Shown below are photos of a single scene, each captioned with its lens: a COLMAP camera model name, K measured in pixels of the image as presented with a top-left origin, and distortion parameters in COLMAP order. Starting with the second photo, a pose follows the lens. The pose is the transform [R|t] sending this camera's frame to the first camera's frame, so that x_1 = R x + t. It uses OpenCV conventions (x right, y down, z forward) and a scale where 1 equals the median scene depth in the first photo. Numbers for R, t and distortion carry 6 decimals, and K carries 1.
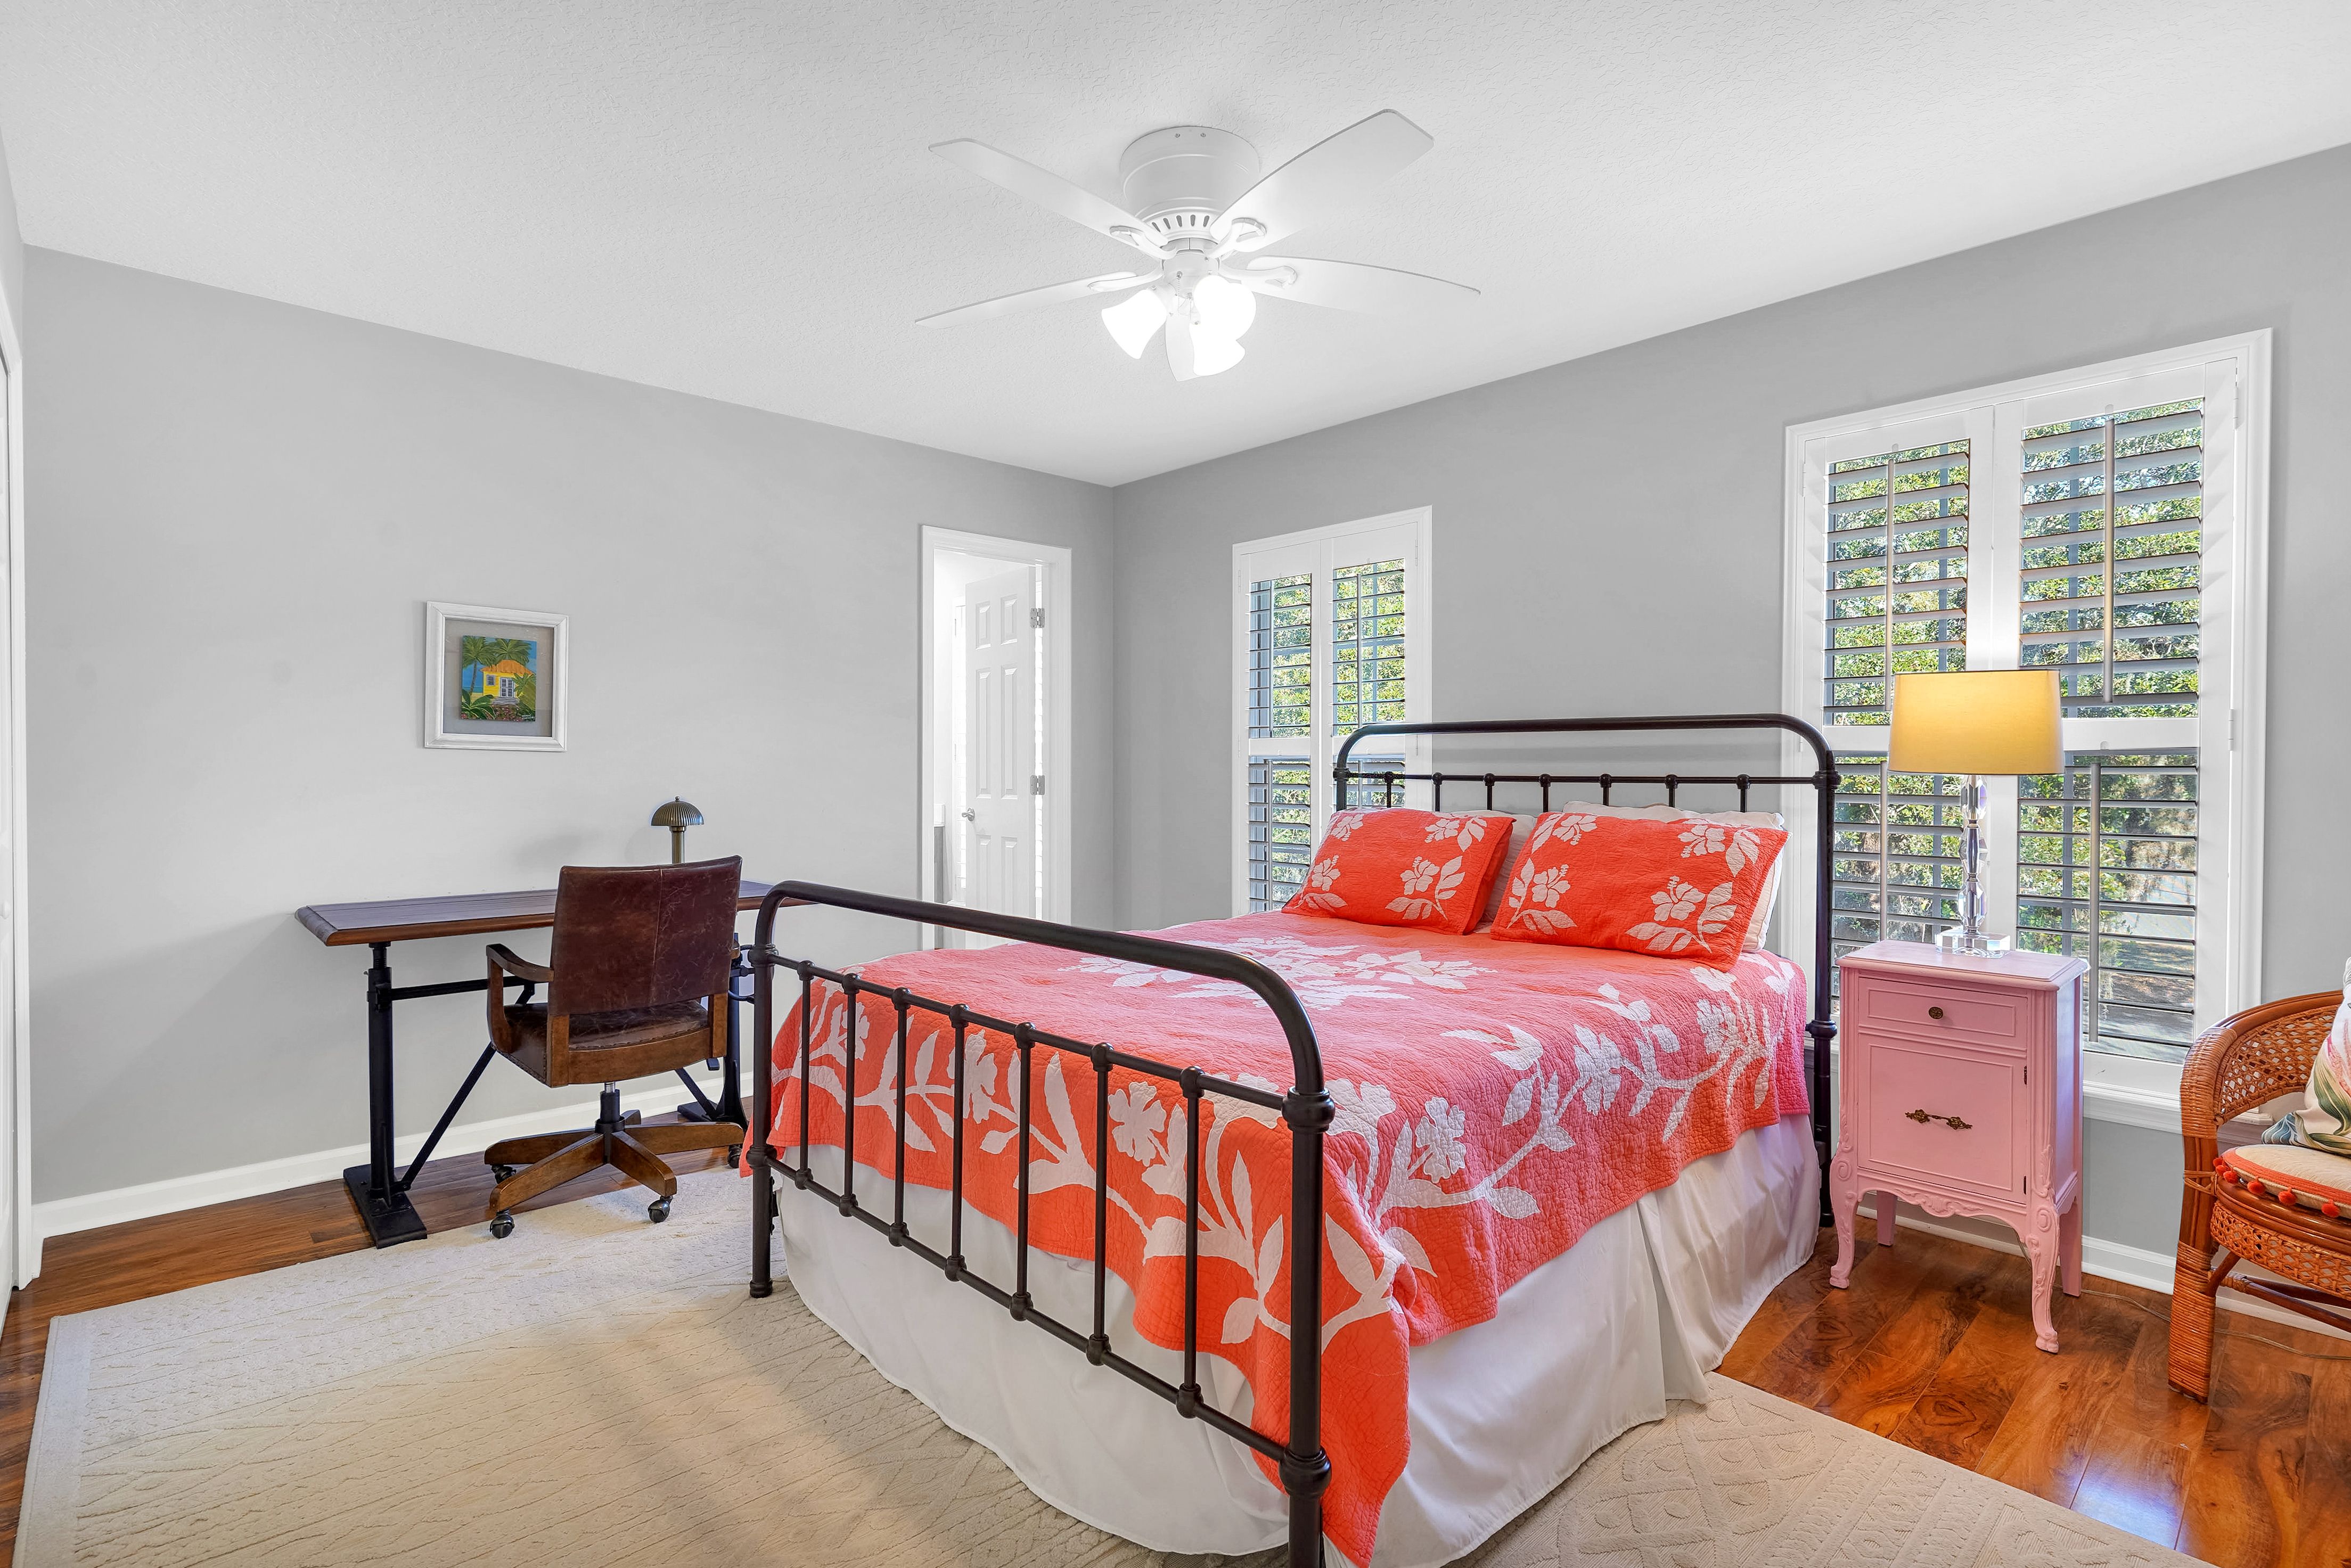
lens RADIAL K [[1131.7, 0, 1174.3], [0, 1131.7, 772.5], [0, 0, 1]] dist [-0.013185, -0.000128]
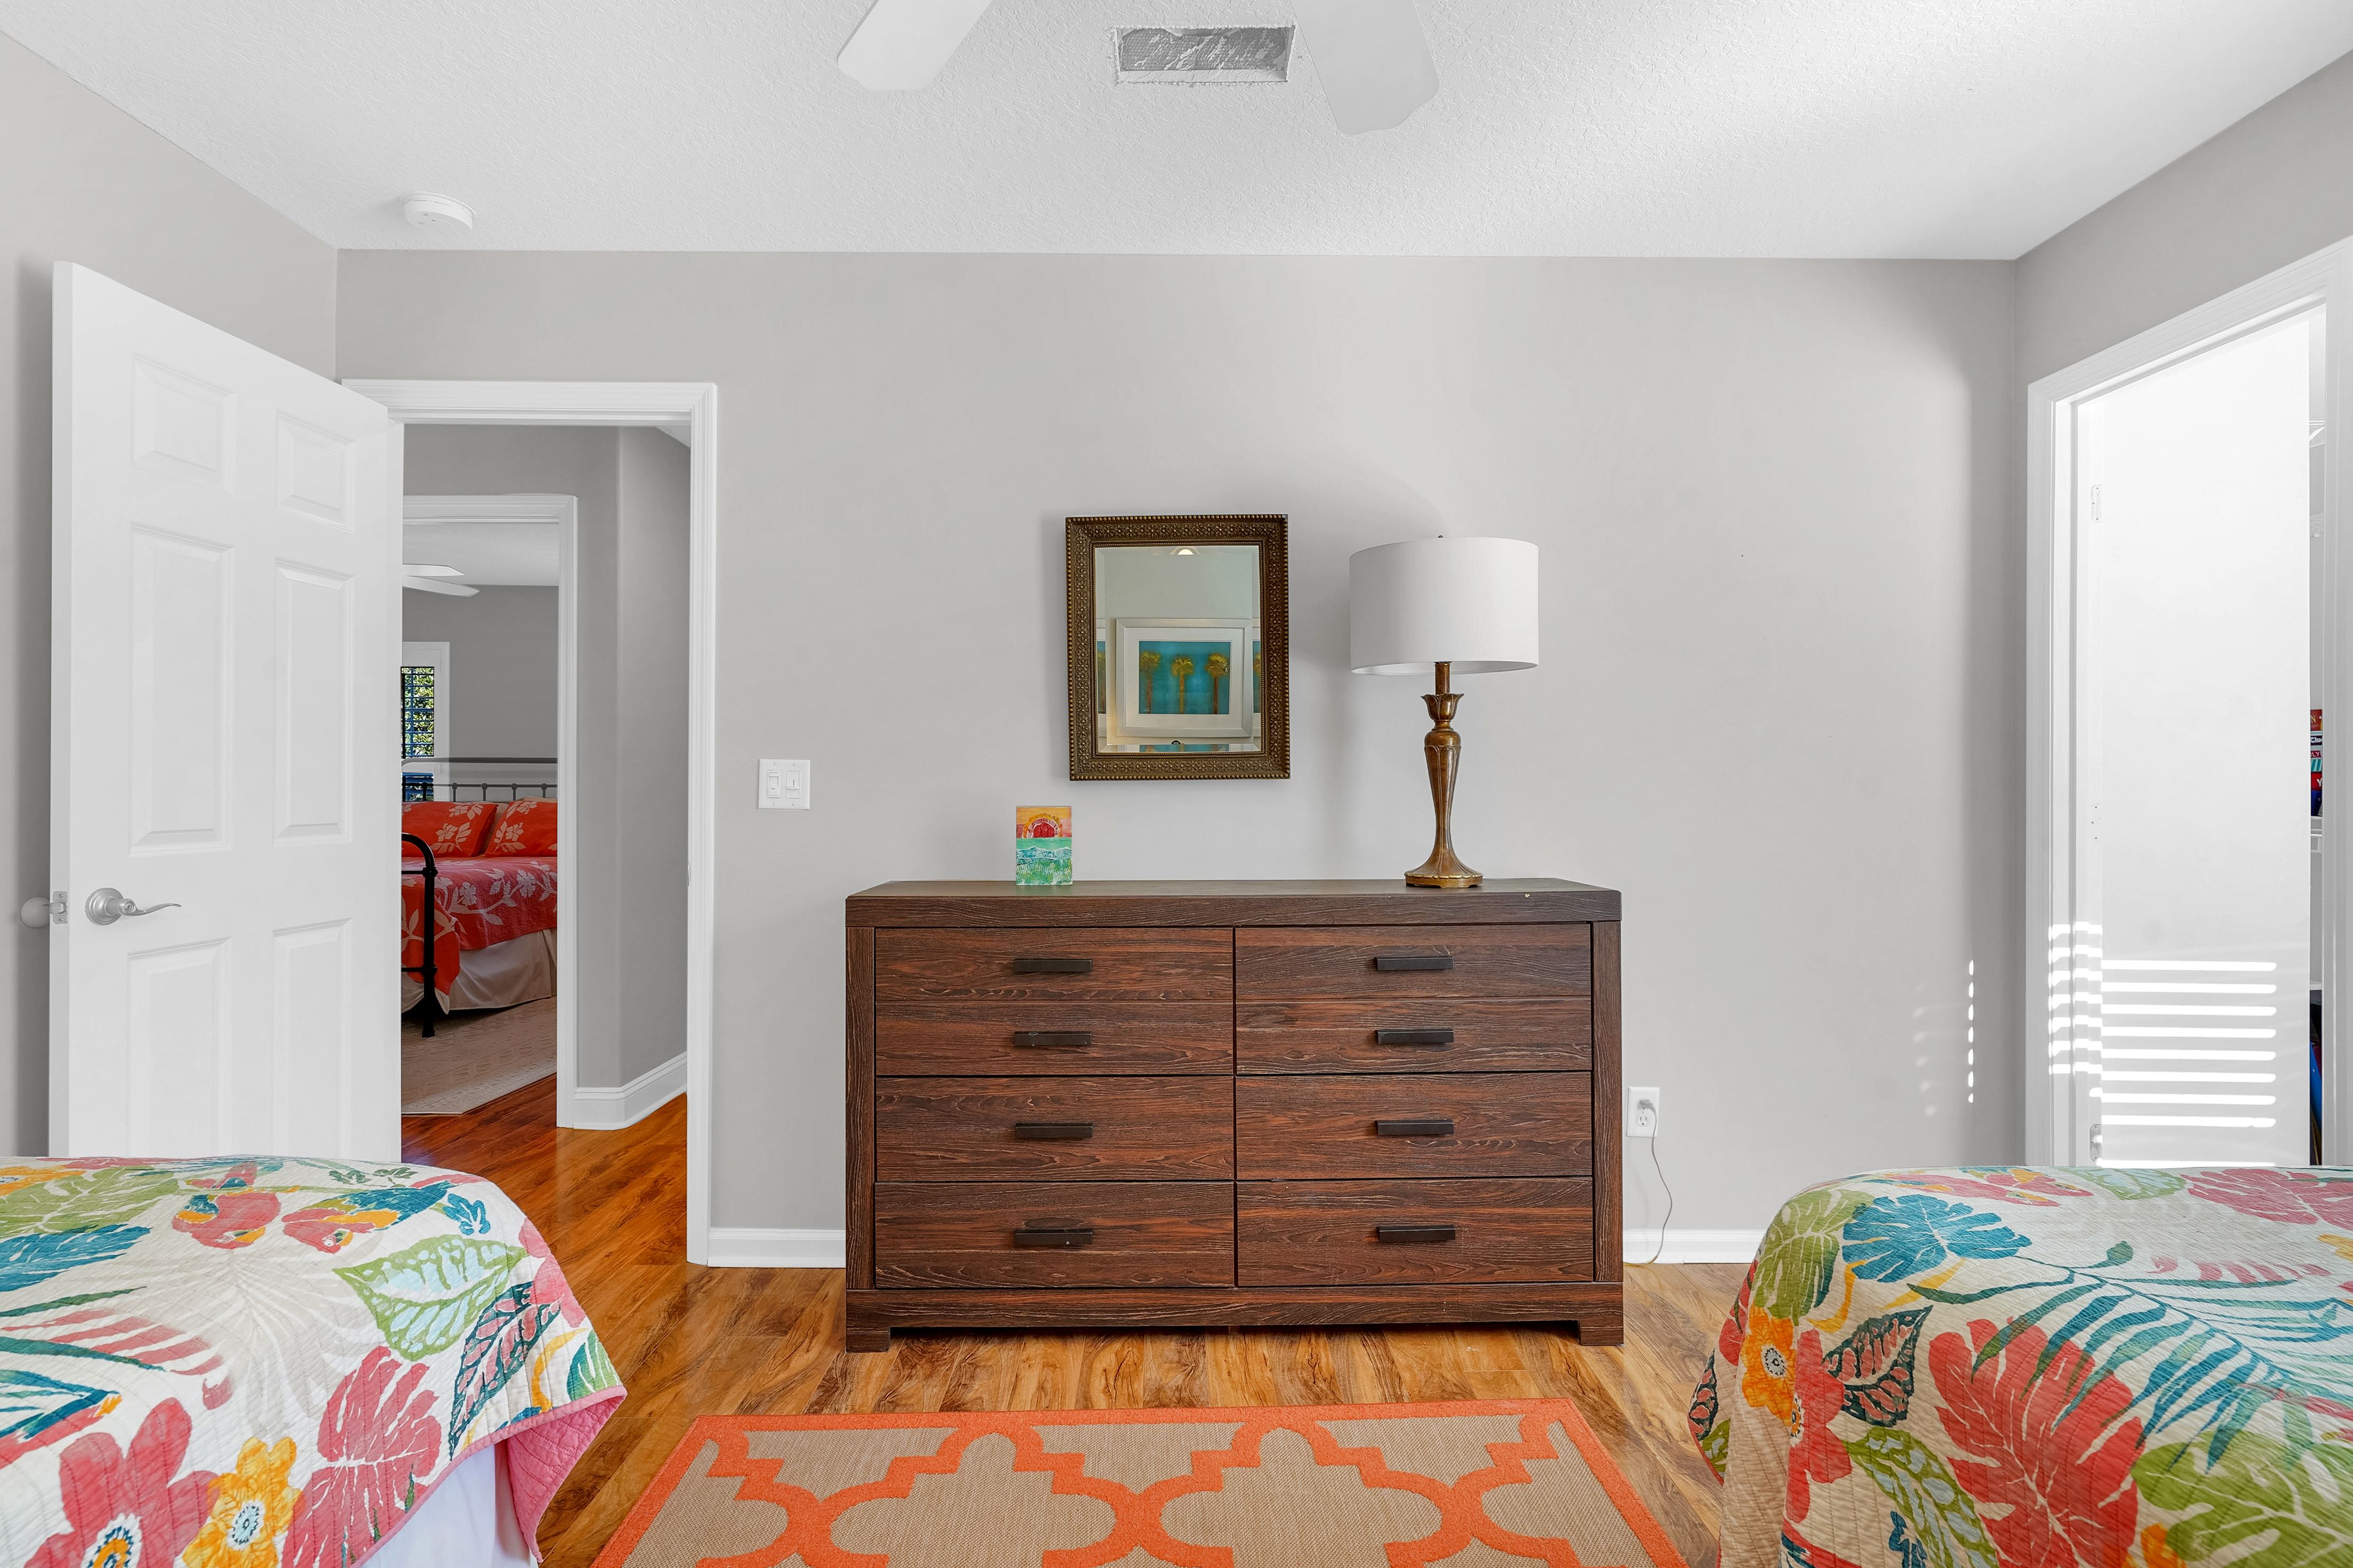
lens RADIAL K [[1132.7, 0, 1173.7], [0, 1132.7, 776.0], [0, 0, 1]] dist [-0.013185, -0.000128]
pose [[0.680650, 0.001514, 0.732607, -0.466459], [0.002659, 0.999986, -0.004537, 0.000856], [-0.732604, 0.005036, 0.680636, -1.658025]]
